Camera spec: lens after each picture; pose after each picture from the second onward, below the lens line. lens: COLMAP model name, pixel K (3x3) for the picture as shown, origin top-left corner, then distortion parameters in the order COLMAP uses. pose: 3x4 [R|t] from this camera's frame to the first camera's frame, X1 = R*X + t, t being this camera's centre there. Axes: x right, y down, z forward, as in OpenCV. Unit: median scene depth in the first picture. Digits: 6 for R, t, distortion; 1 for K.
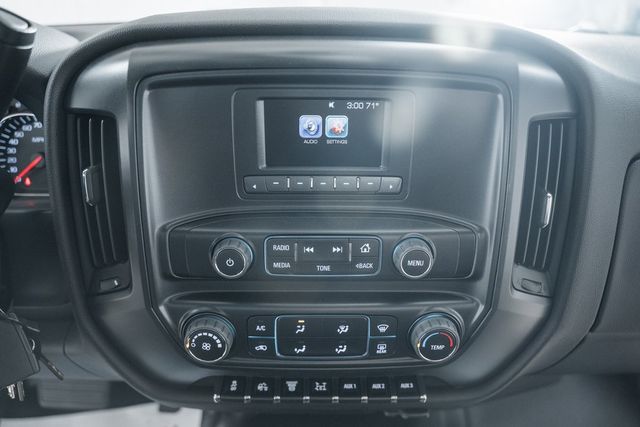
lens RADIAL K [[483.5, 0, 315.9], [0, 483.5, 233.4], [0, 0, 1]] dist [-0.089236, -0.000008]
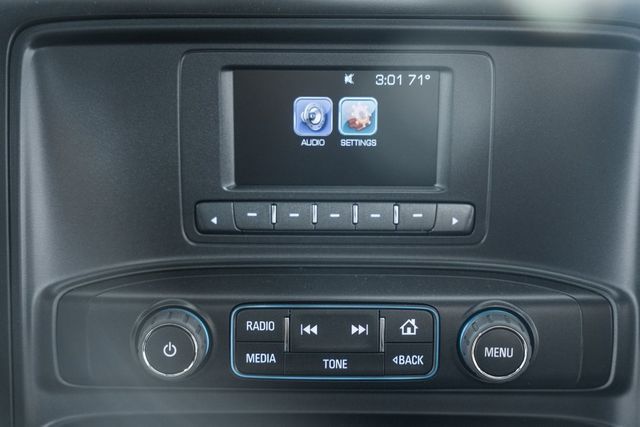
lens RADIAL K [[1358.0, 0, 330.1], [0, 1358.0, 256.4], [0, 0, 1]] dist [0.383284, 0.000000]
pose [[0.999941, 0.000357, -0.010890, 0.027375], [-0.001812, 0.990996, -0.133878, 0.162085], [0.010744, 0.133889, 0.990938, -0.593659]]
